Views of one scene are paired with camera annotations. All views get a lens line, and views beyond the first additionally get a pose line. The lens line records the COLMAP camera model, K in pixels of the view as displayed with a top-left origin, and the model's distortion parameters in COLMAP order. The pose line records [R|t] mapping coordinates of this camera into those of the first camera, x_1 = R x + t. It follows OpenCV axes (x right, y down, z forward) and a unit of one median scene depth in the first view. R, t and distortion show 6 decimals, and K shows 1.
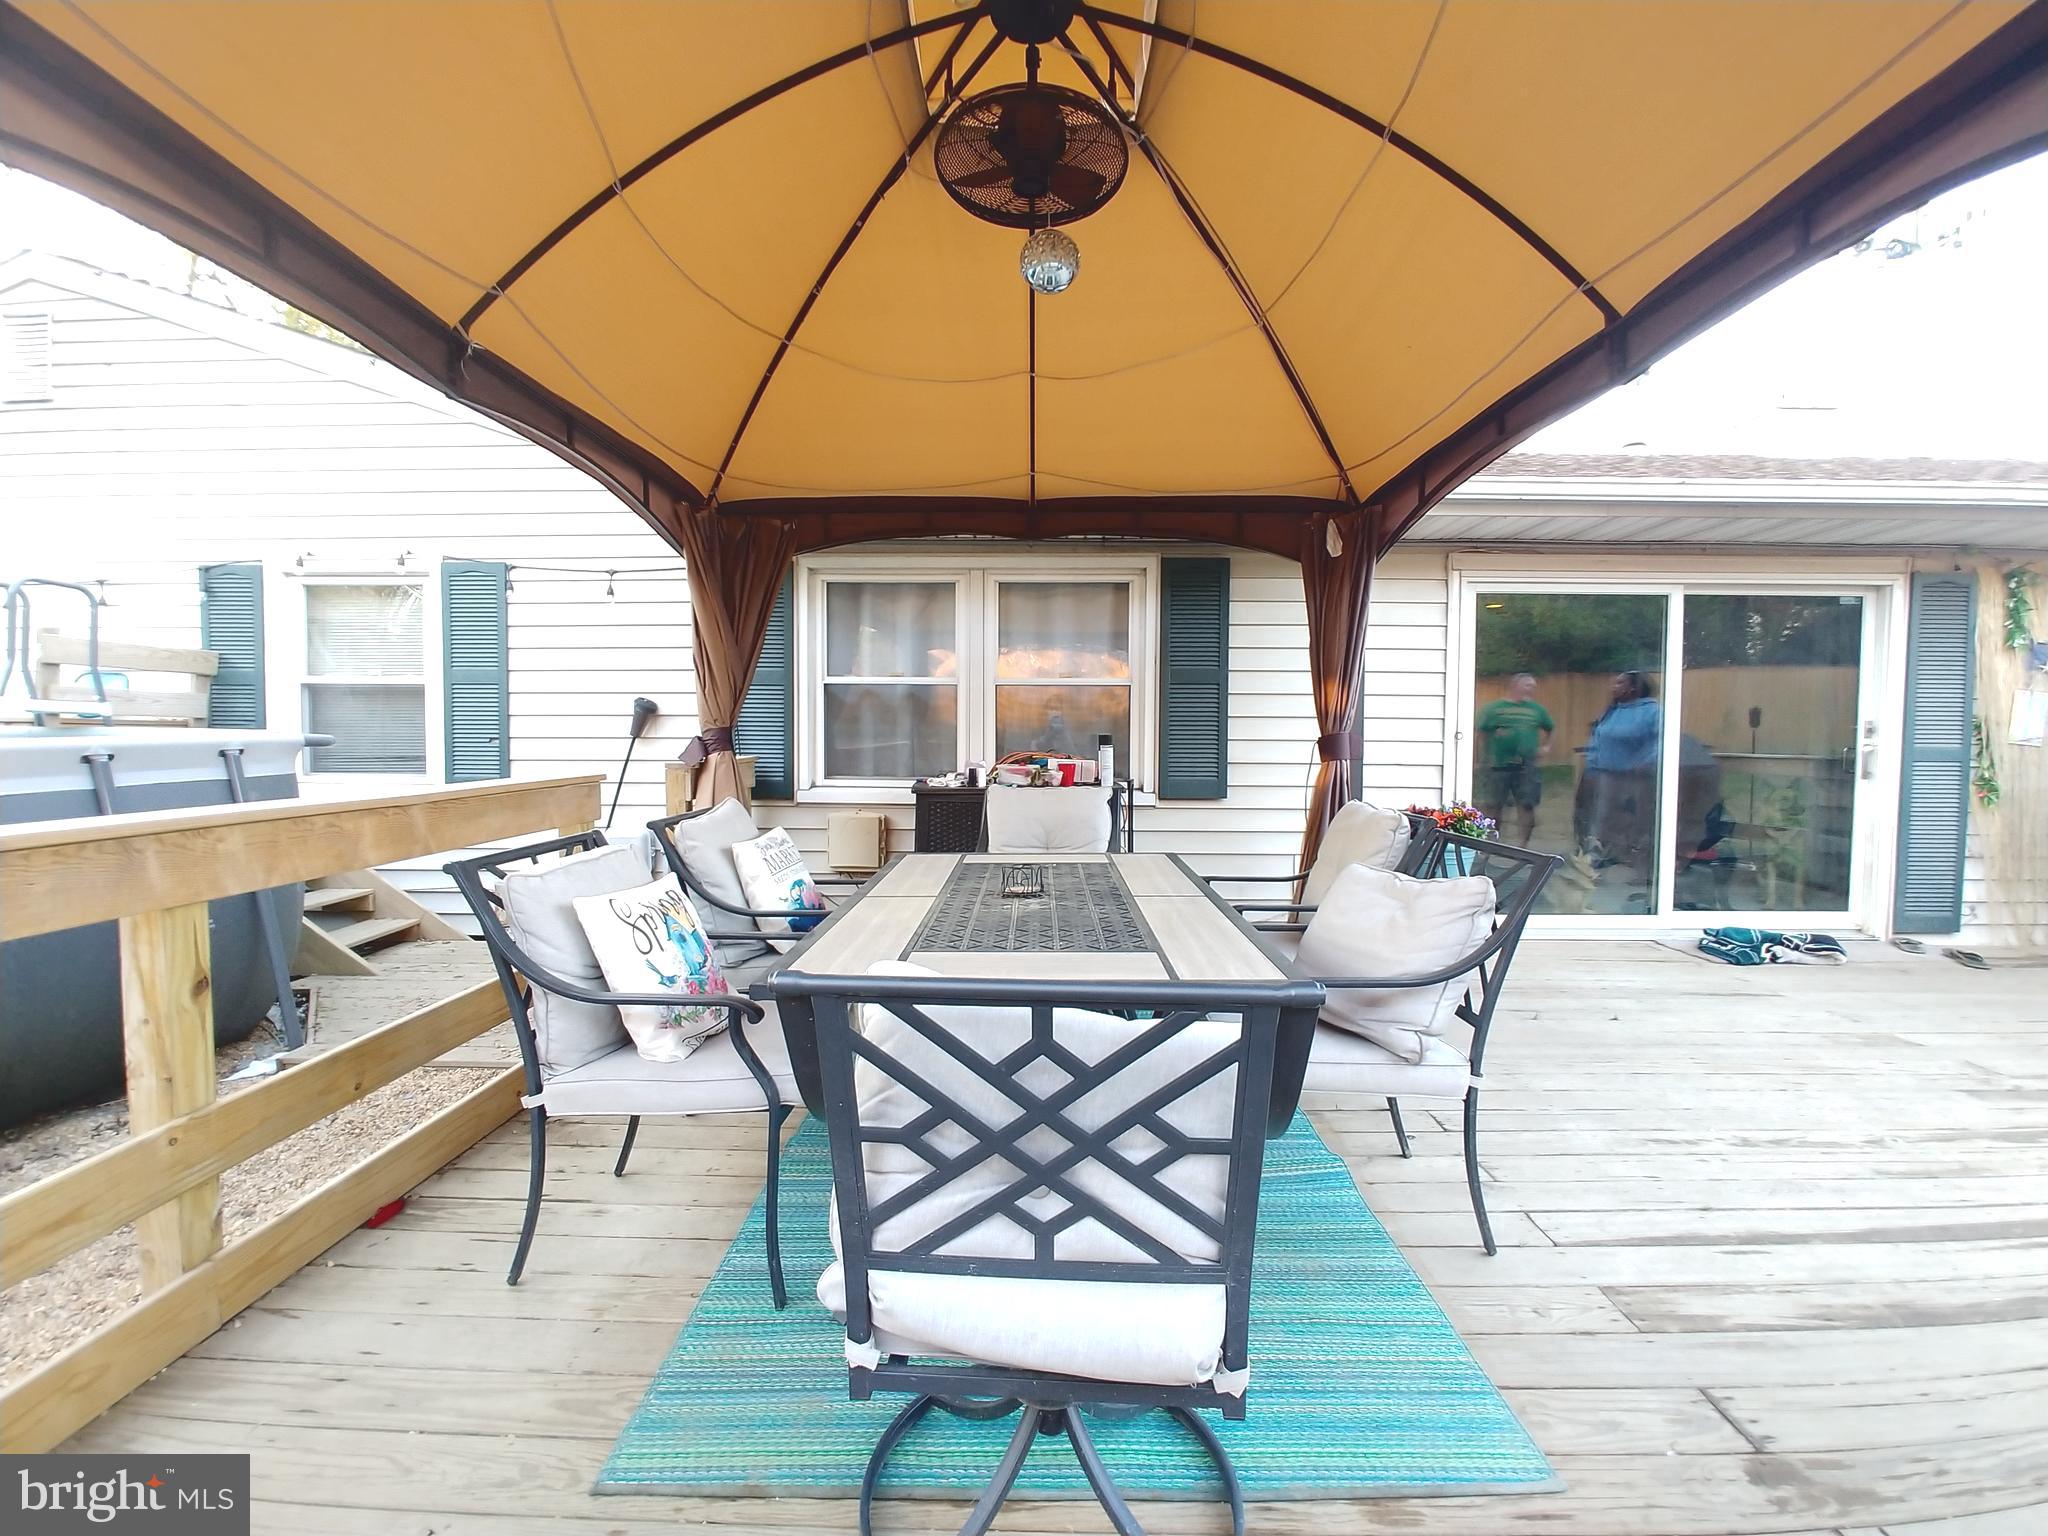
lens RADIAL K [[891.3, 0, 1031.4], [0, 891.3, 773.1], [0, 0, 1]] dist [-0.015741, 0.000290]
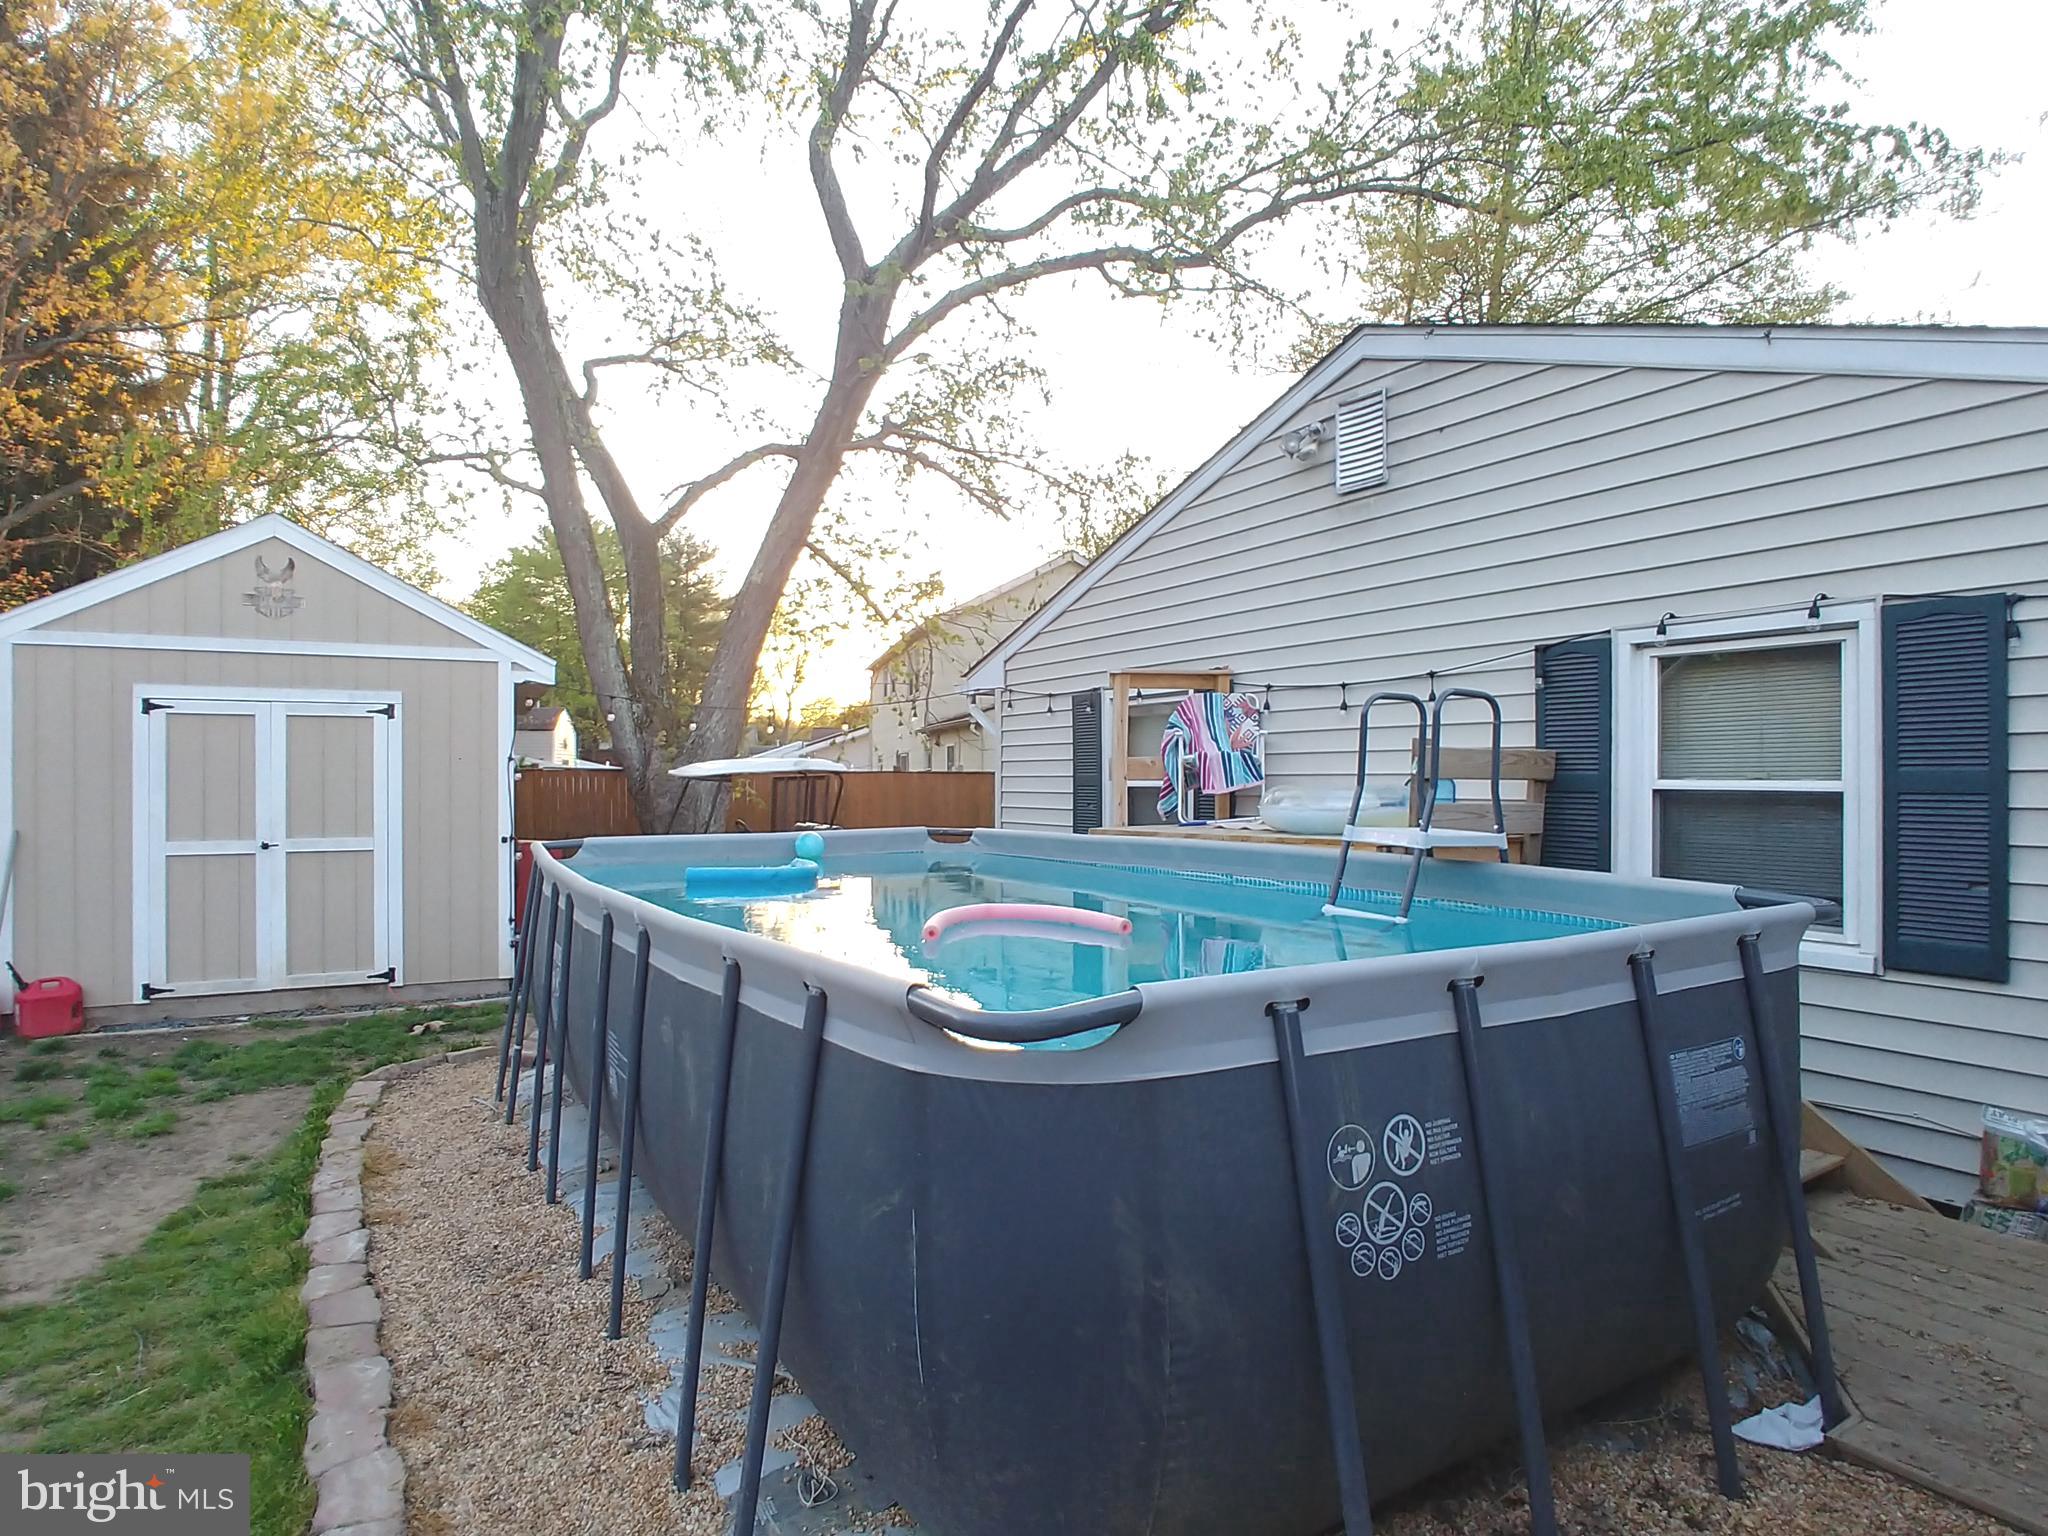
lens RADIAL K [[1151.6, 0, 1022.5], [0, 1151.6, 770.7], [0, 0, 1]] dist [-0.027380, 0.002270]
pose [[0.532663, -0.010535, -0.846262, -0.316302], [-0.037710, 0.998634, -0.036167, -0.067022], [0.845487, 0.051177, 0.531538, 0.036593]]
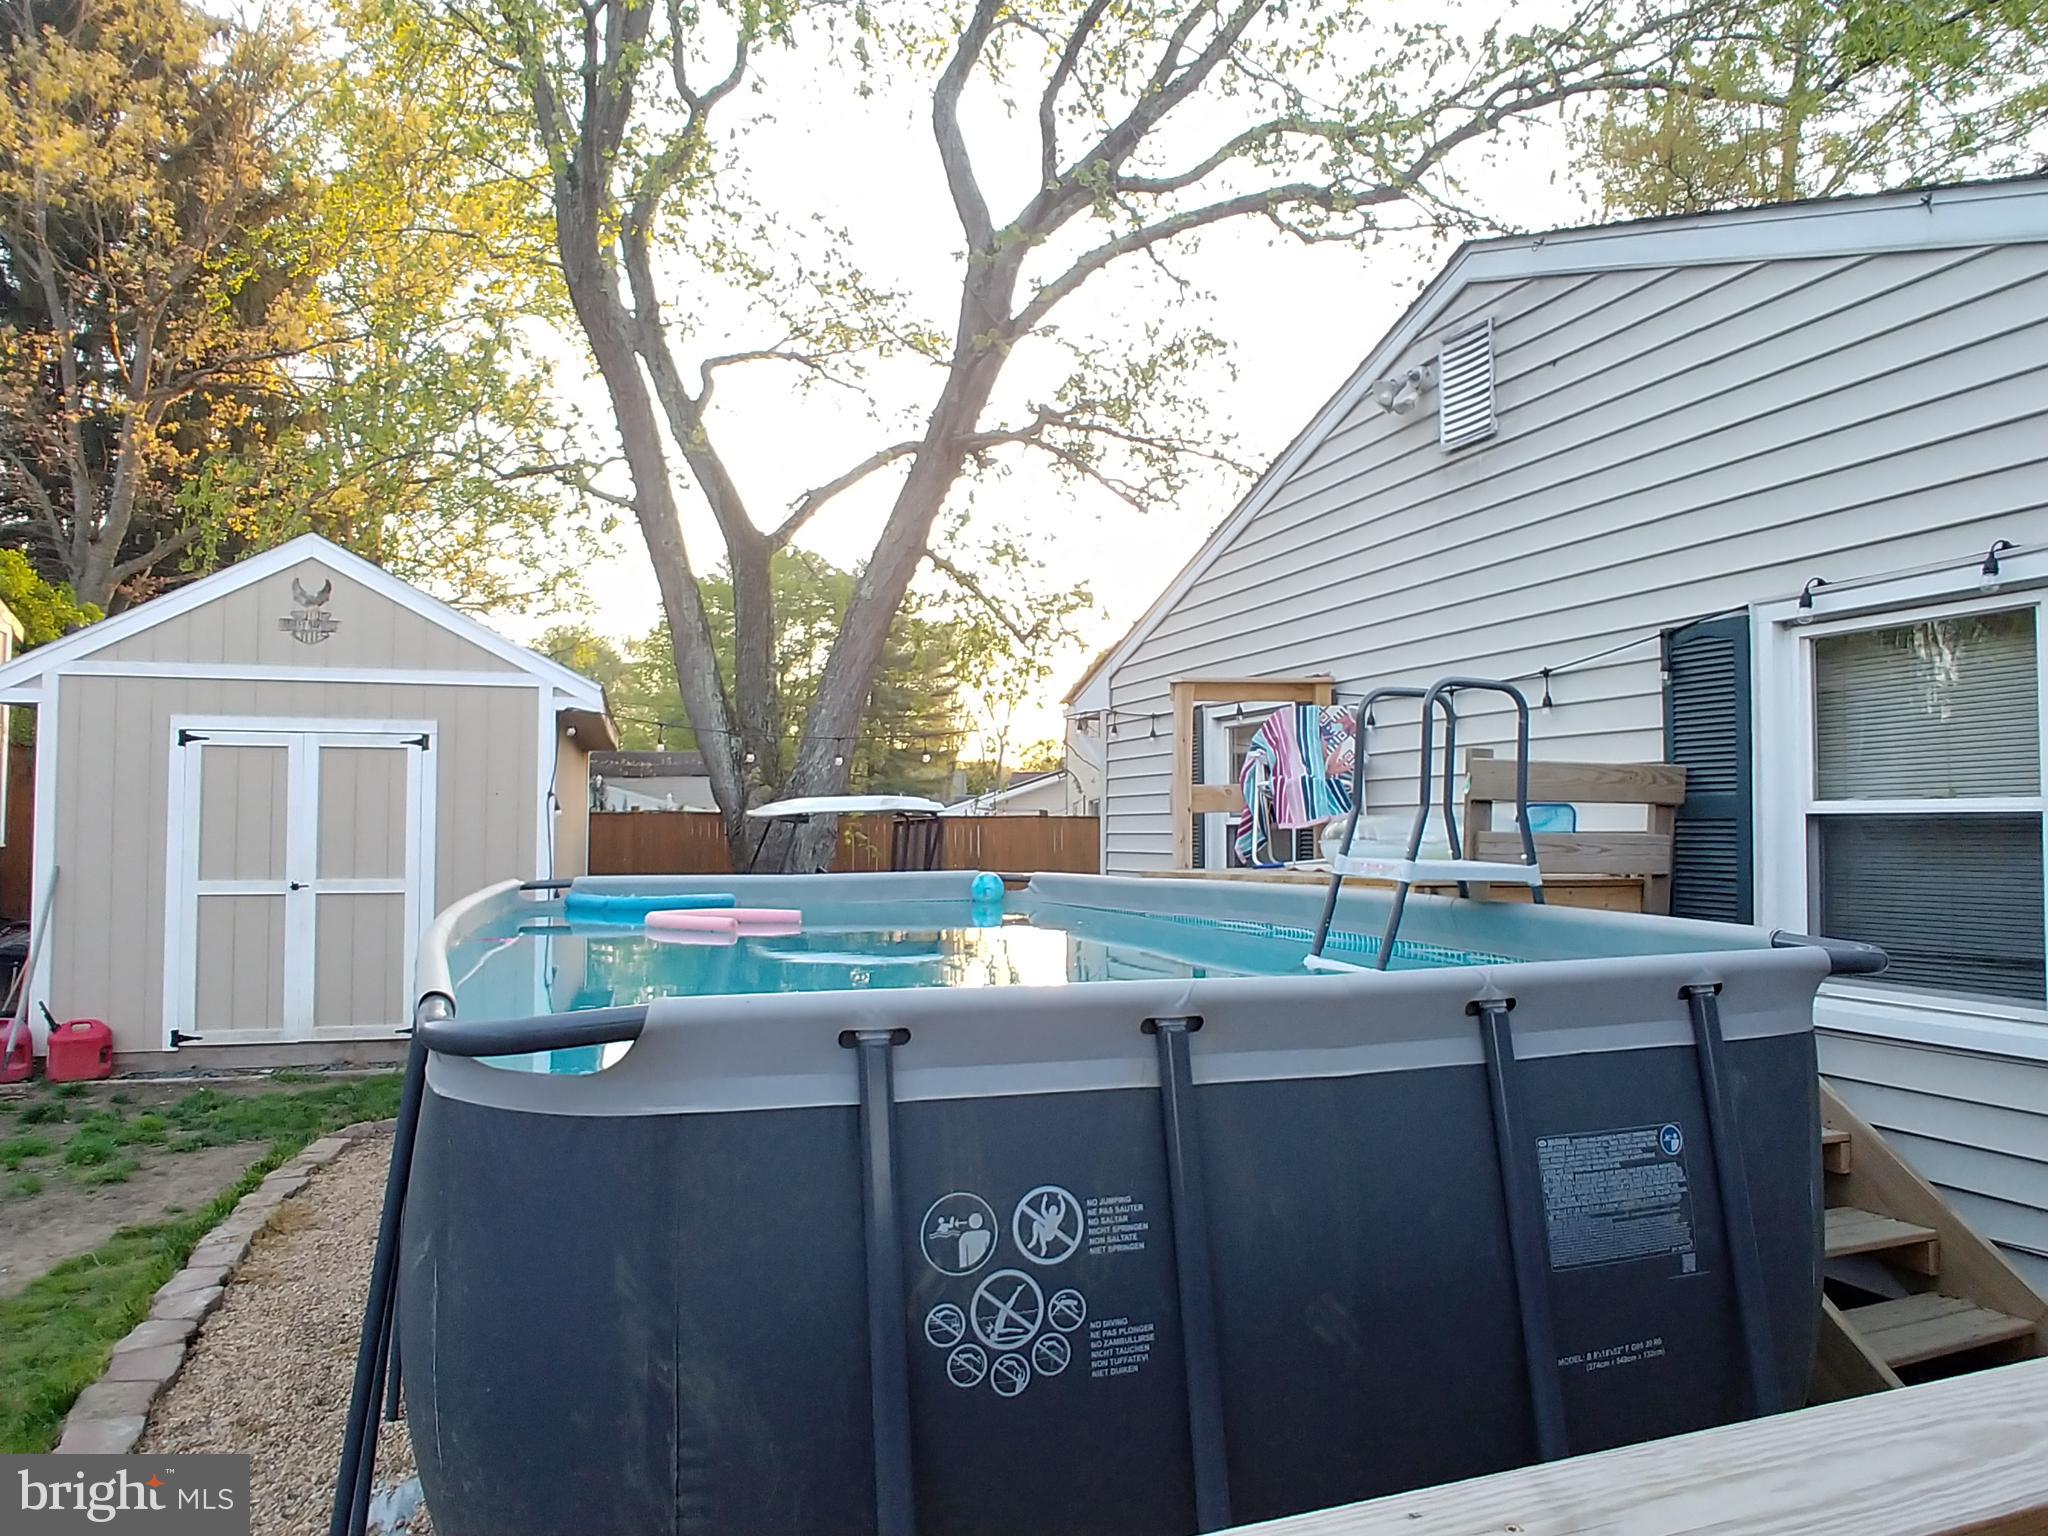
lens RADIAL K [[1363.4, 0, 1024.0], [0, 1363.4, 768.0], [0, 0, 1]] dist [-0.025742, -0.000675]
pose [[0.360991, -0.049163, -0.931272, -0.224738], [-0.045239, 0.996511, -0.070143, -0.052113], [0.931471, 0.067451, 0.357508, 0.247088]]
